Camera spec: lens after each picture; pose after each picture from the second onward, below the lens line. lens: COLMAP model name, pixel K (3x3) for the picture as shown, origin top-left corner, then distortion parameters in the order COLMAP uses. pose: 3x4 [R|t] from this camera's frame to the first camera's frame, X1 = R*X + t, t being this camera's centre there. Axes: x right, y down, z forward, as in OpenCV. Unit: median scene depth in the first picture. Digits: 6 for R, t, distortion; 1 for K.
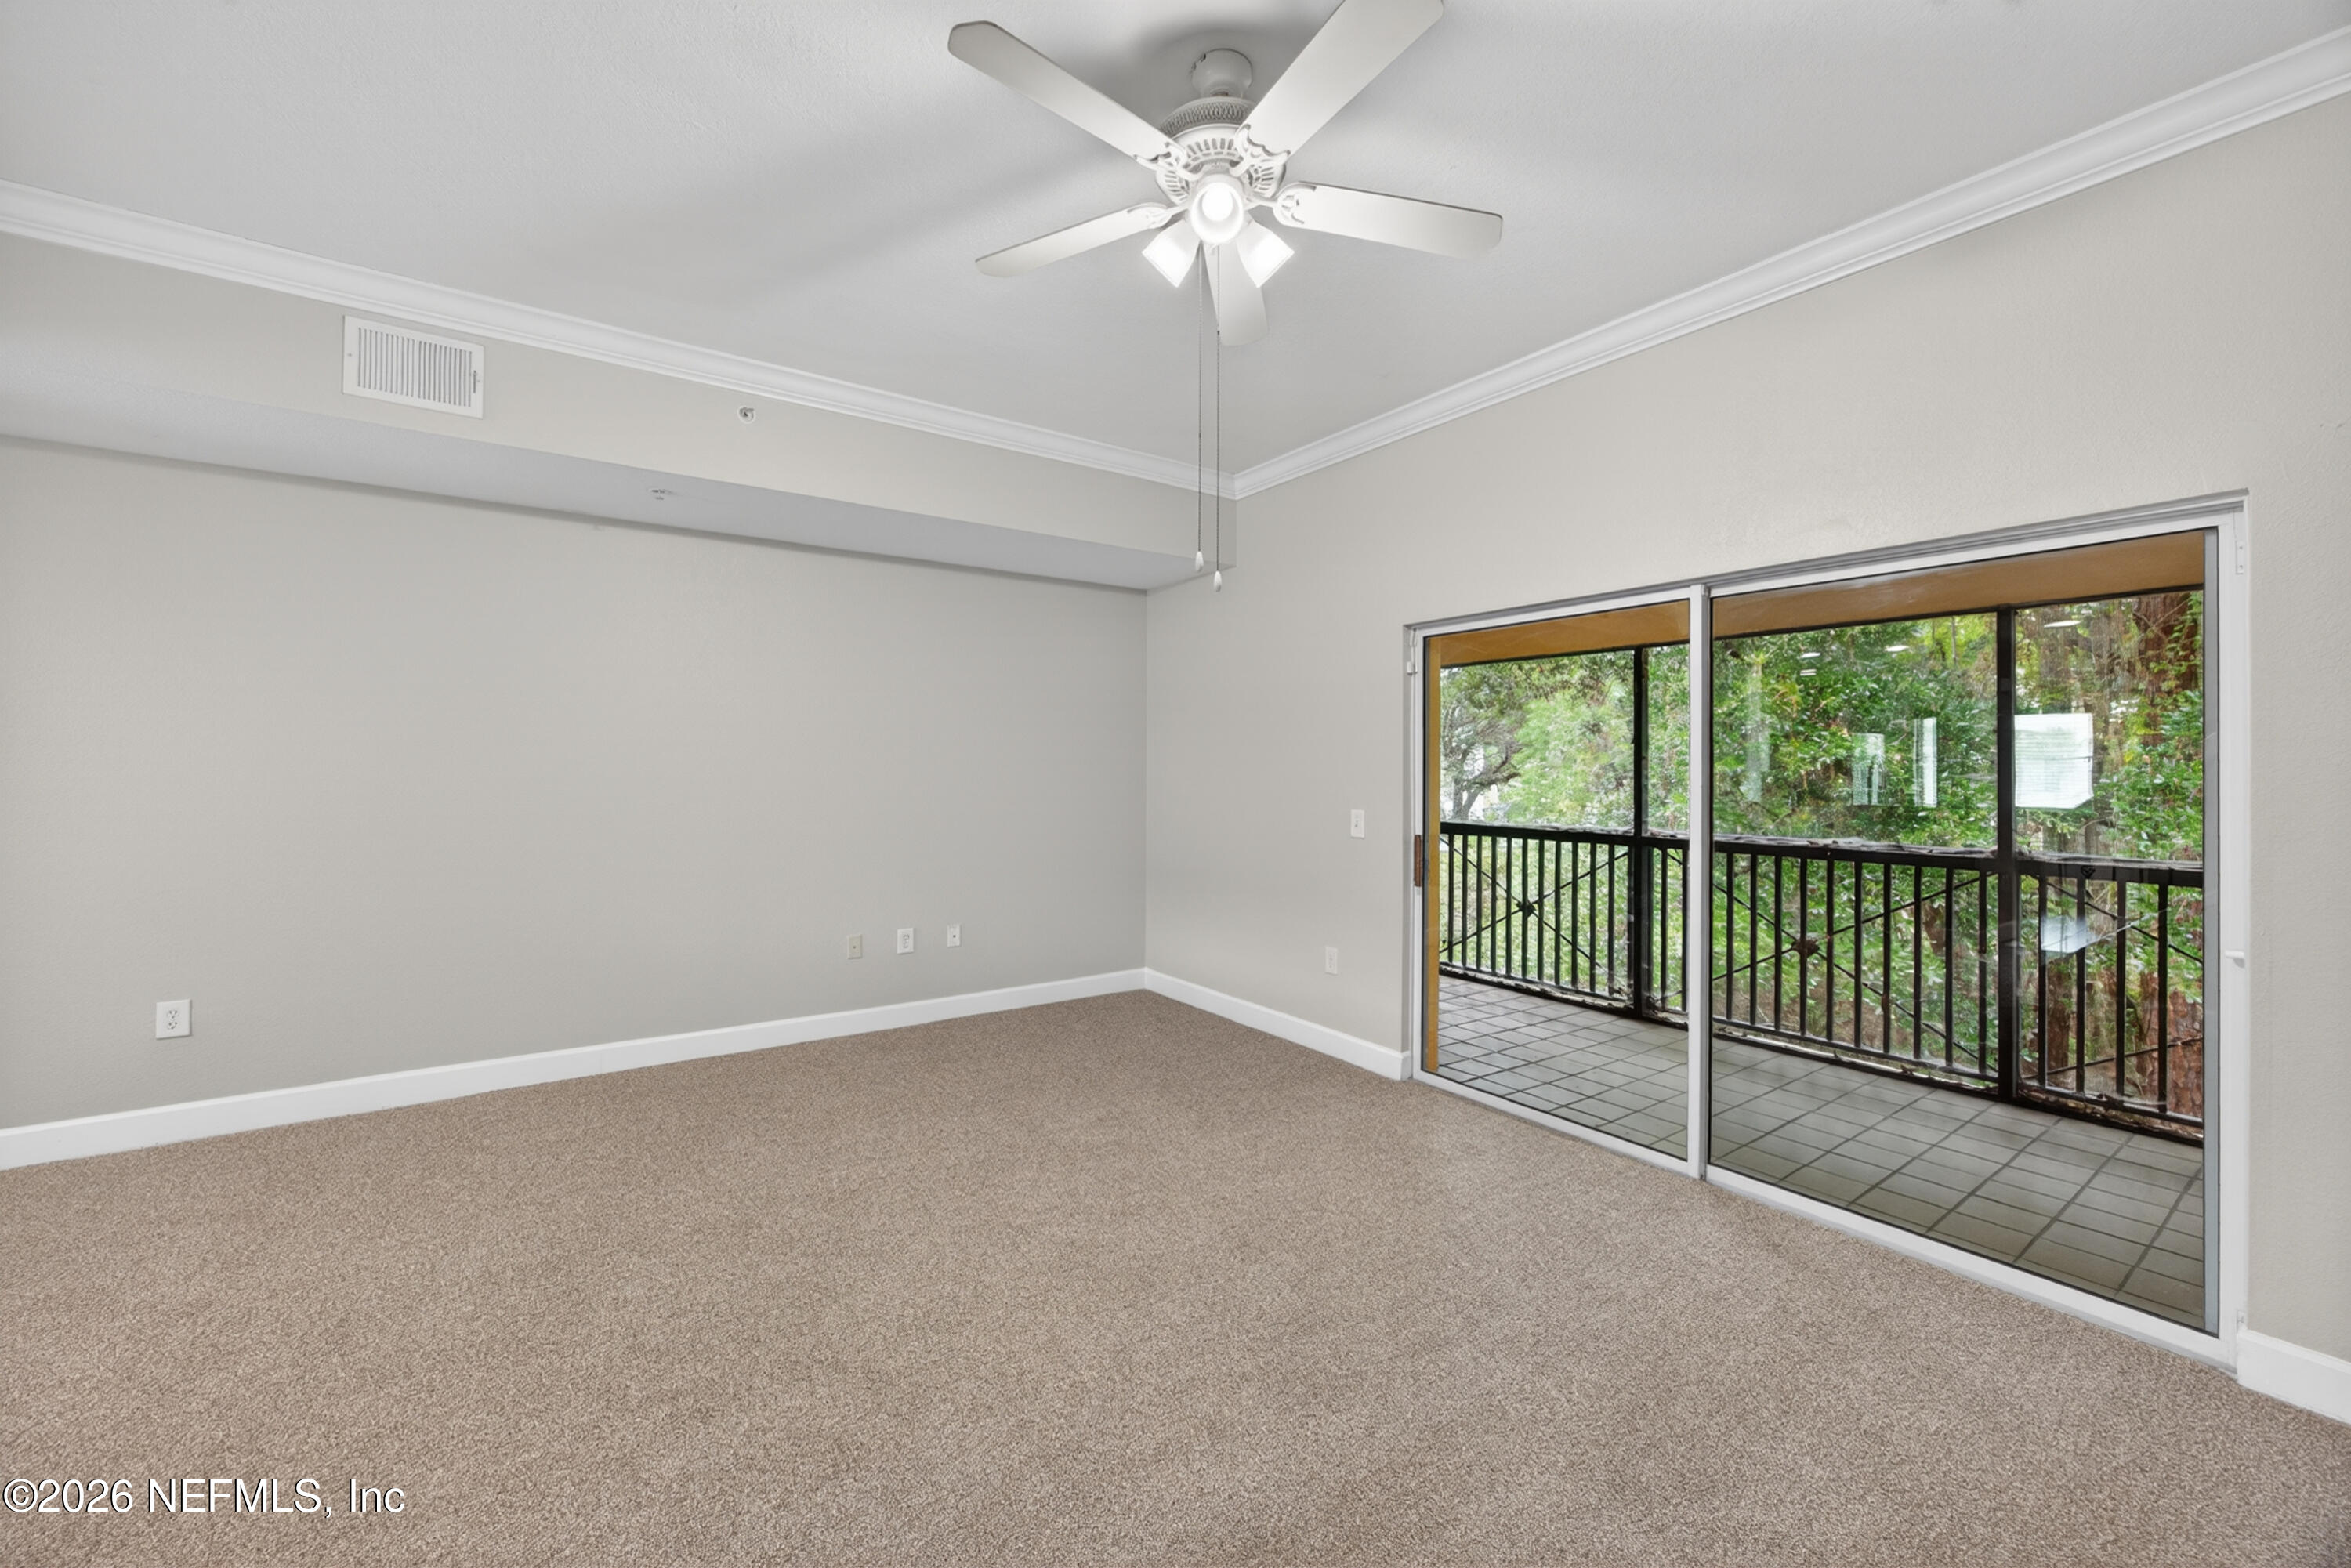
lens RADIAL K [[920.0, 0, 1154.6], [0, 920.0, 777.2], [0, 0, 1]] dist [0.001369, 0.000108]
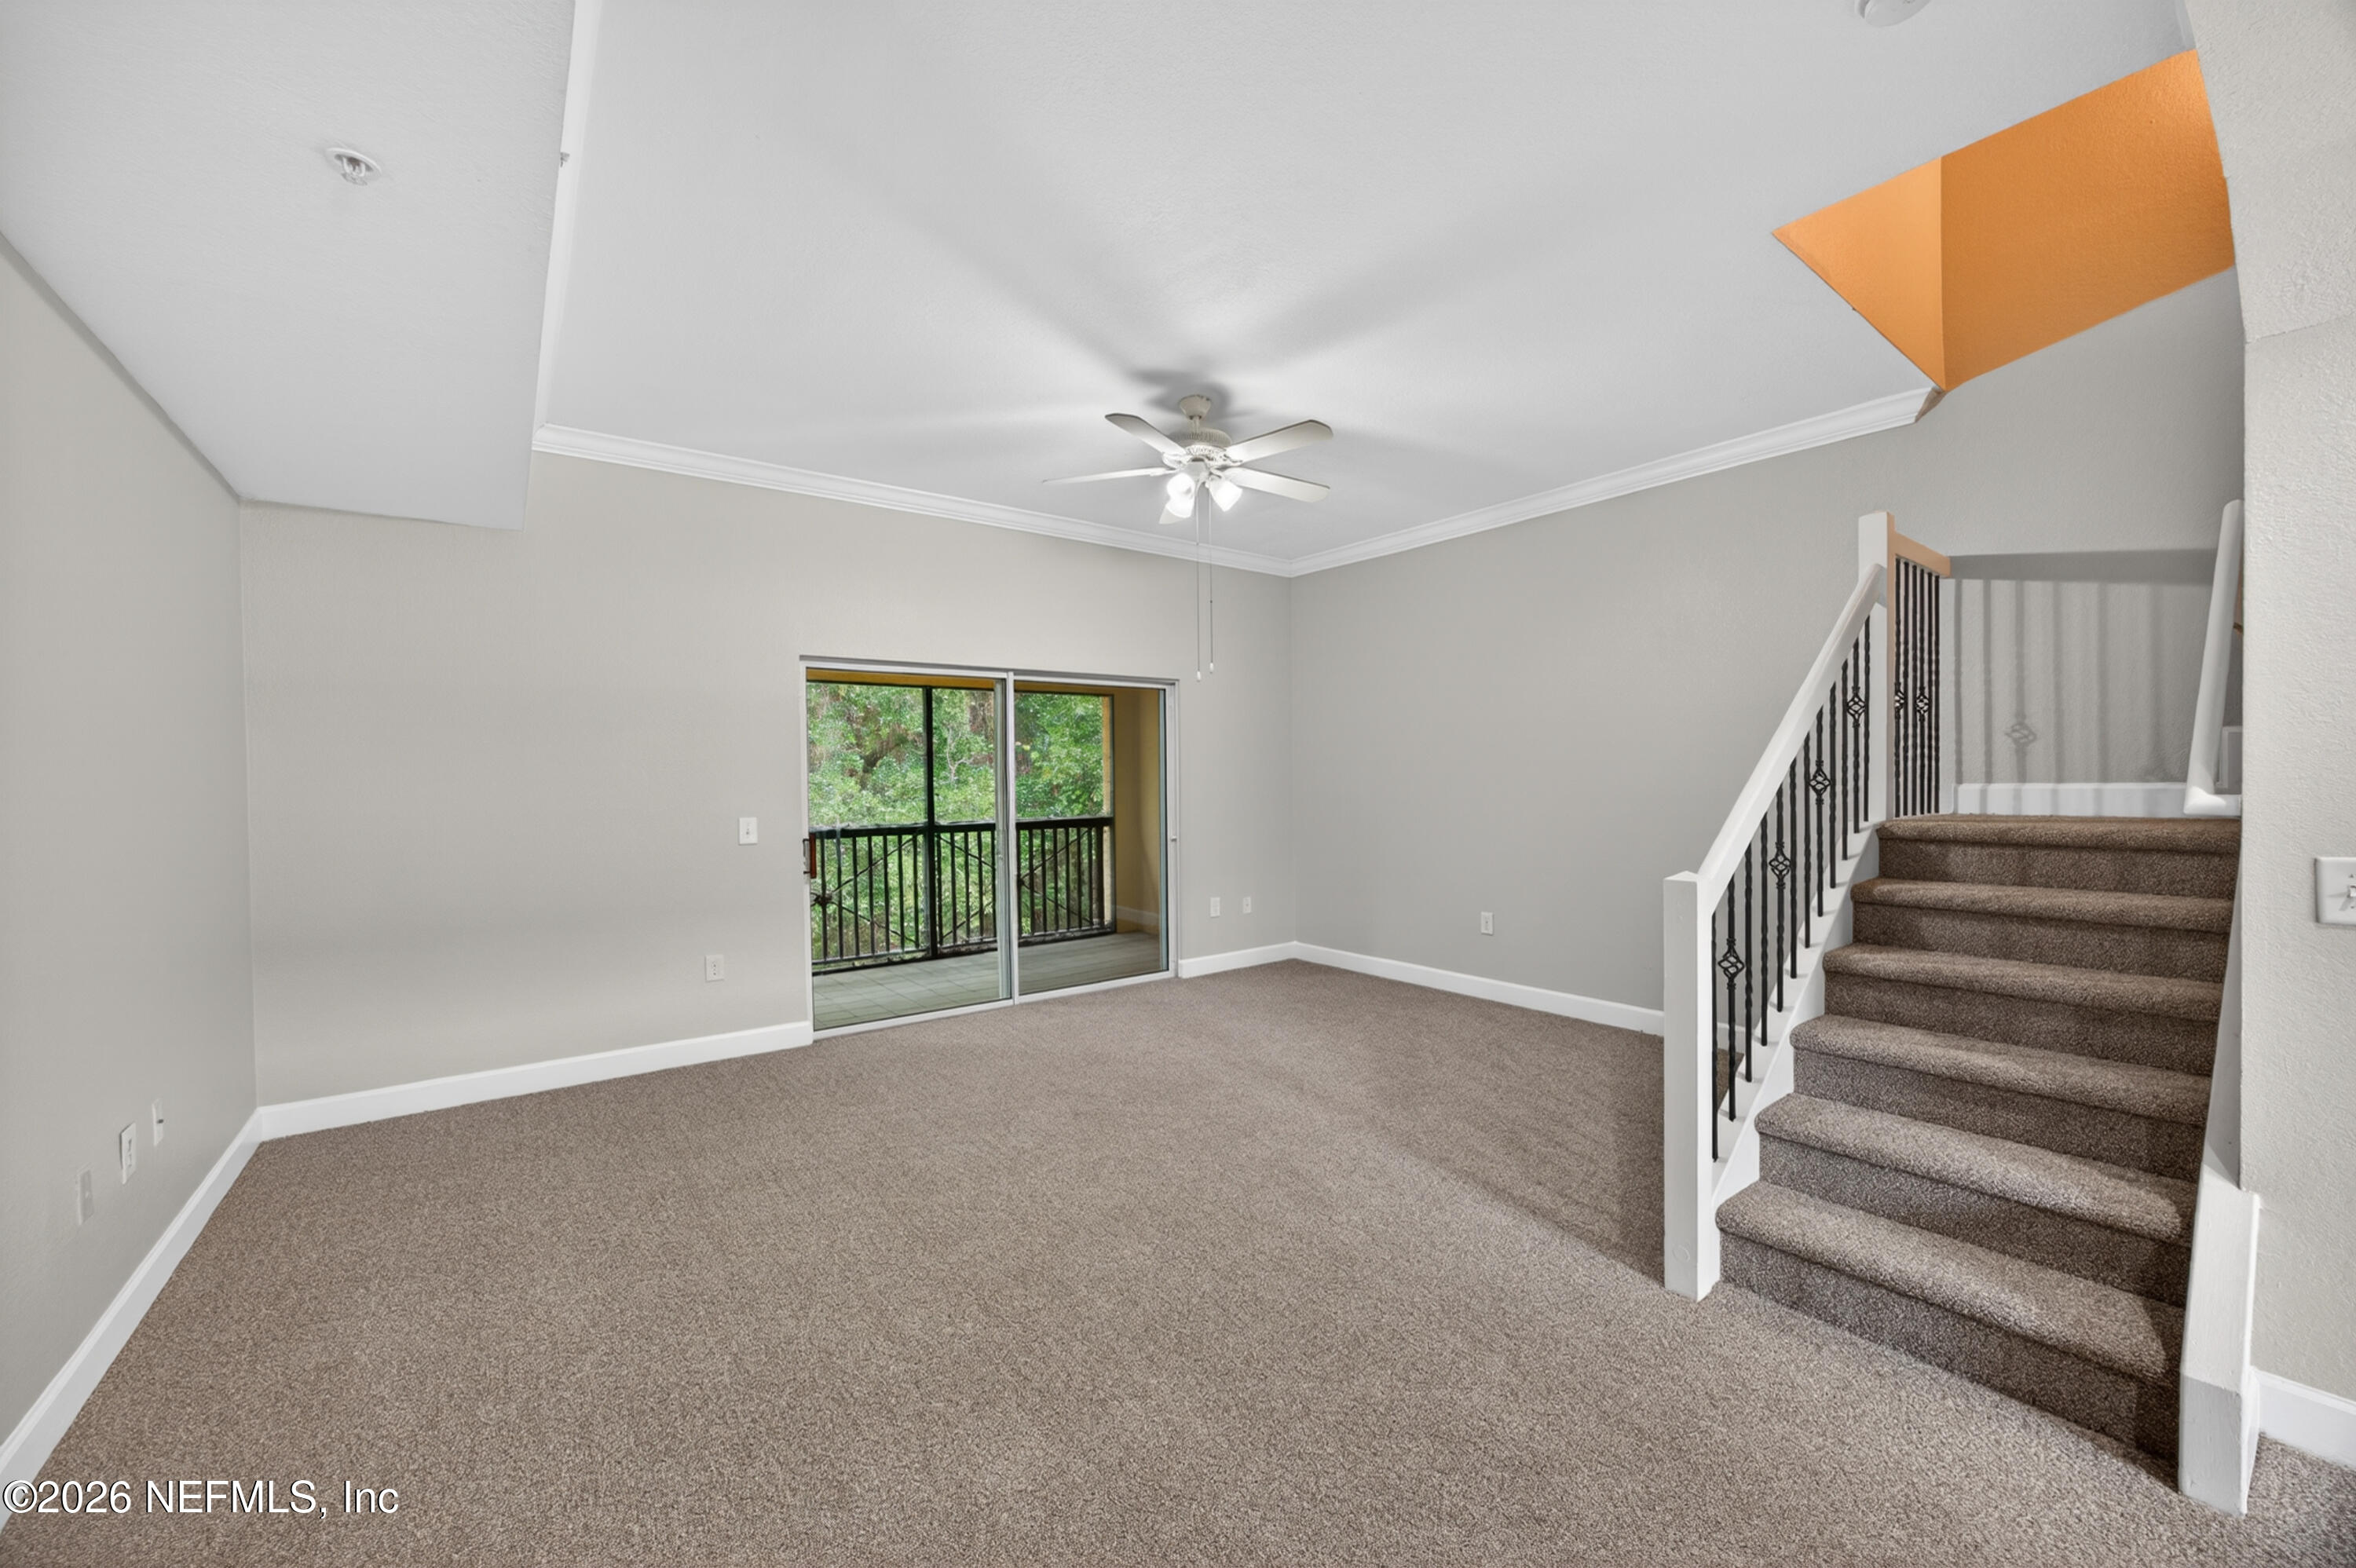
lens RADIAL K [[921.9, 0, 1172.7], [0, 921.9, 794.5], [0, 0, 1]] dist [0.001369, 0.000108]
pose [[-0.050036, -0.018161, 0.998582, -0.935047], [0.018876, 0.999639, 0.019127, -0.009985], [-0.998569, 0.019807, -0.049675, 0.572382]]
